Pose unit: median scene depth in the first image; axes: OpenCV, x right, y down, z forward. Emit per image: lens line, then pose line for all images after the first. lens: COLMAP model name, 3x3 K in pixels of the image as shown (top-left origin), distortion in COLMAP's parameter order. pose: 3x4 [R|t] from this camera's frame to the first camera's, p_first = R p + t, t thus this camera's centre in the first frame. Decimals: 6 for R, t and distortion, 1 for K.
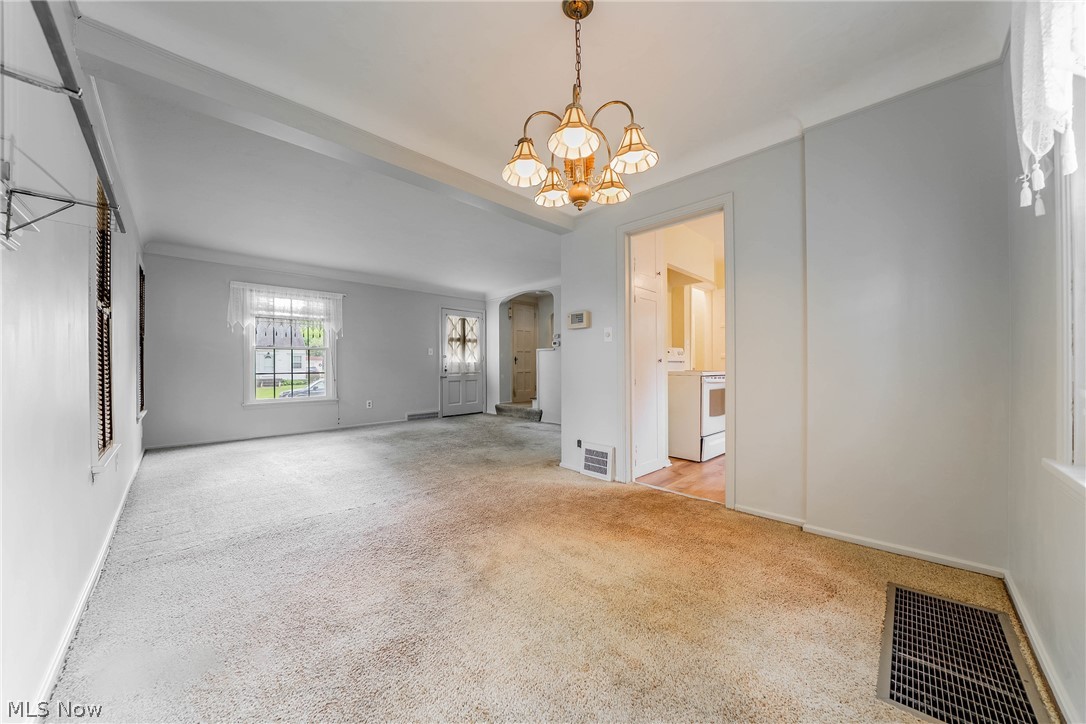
lens RADIAL K [[382.1, 0, 547.7], [0, 382.1, 362.3], [0, 0, 1]] dist [-0.014293, 0.000481]
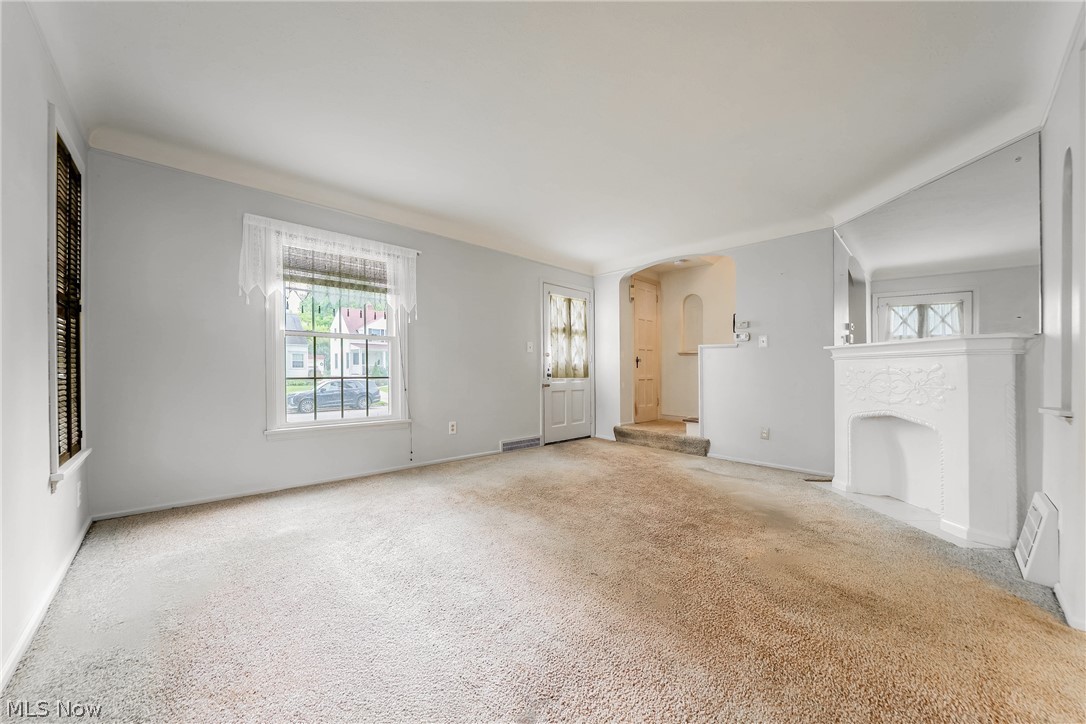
lens RADIAL K [[400.6, 0, 535.7], [0, 400.6, 373.8], [0, 0, 1]] dist [-0.018903, -0.000343]
pose [[0.999266, 0.016045, -0.034798, -0.316548], [-0.015269, 0.999631, 0.022464, 0.003176], [0.035145, -0.021916, 0.999142, 0.350478]]
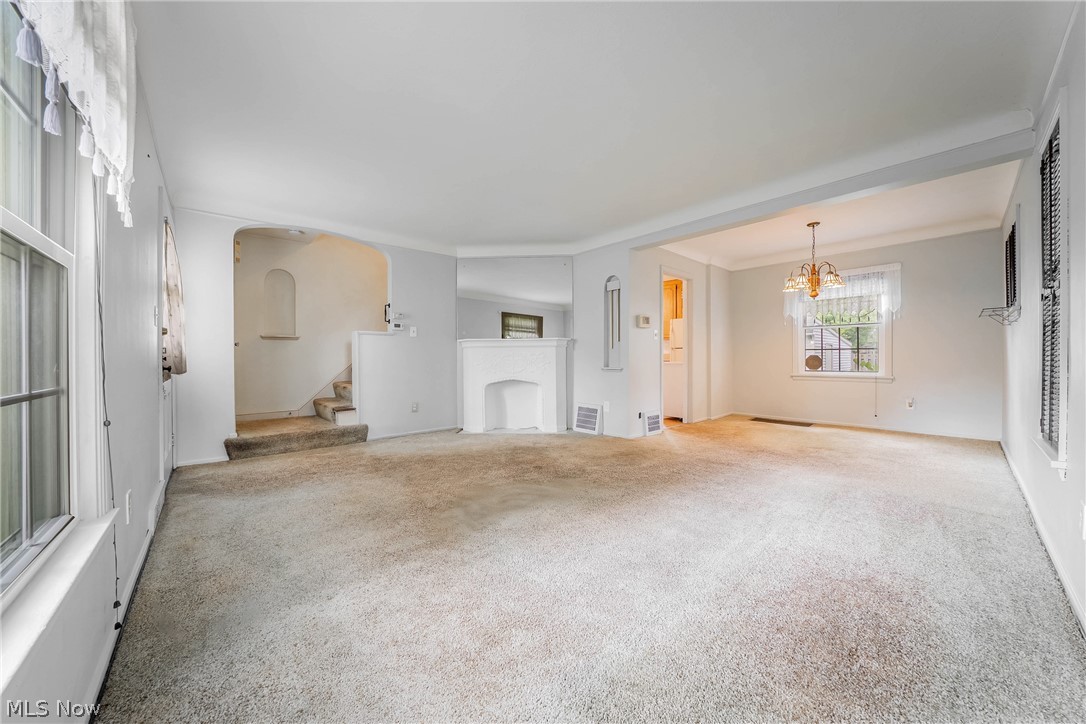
lens RADIAL K [[382.1, 0, 539.5], [0, 382.1, 354.3], [0, 0, 1]] dist [-0.014293, 0.000481]
pose [[0.058645, 0.010638, 0.998222, -0.721426], [-0.005322, 0.999932, -0.010343, 0.010725], [-0.998265, -0.004706, 0.058698, 0.734172]]
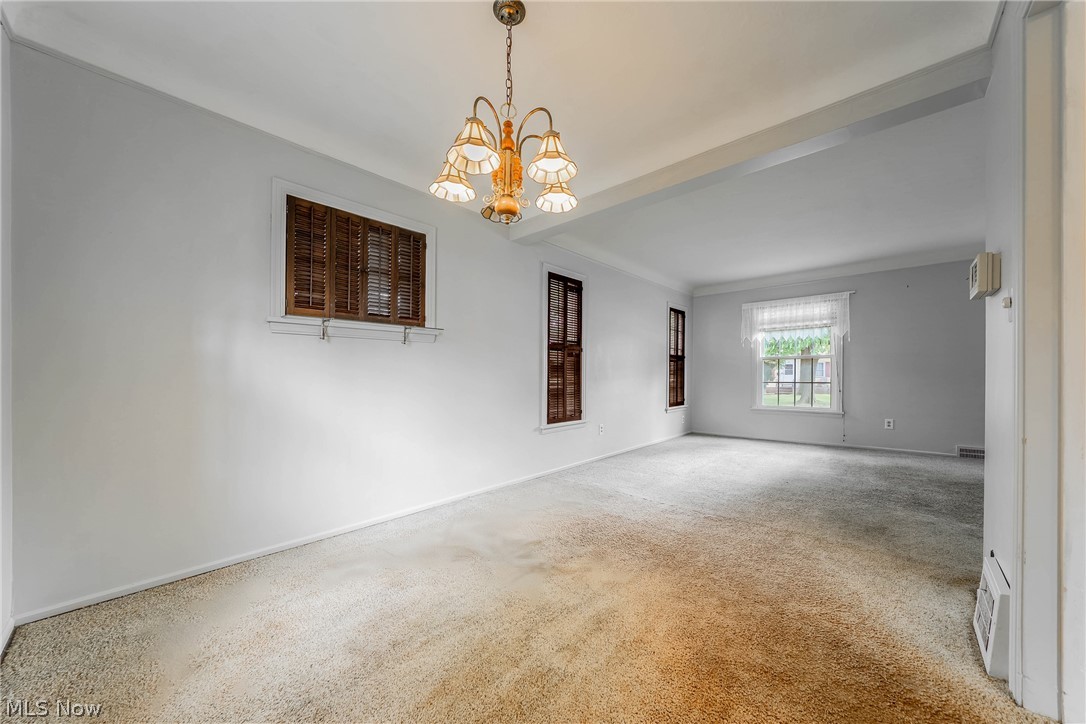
lens RADIAL K [[382.1, 0, 554.3], [0, 382.1, 378.8], [0, 0, 1]] dist [-0.014293, 0.000481]
pose [[0.058191, 0.011376, -0.998241, 0.273134], [0.014998, 0.999812, 0.012268, -0.002716], [0.998193, -0.015685, 0.058010, 0.278585]]
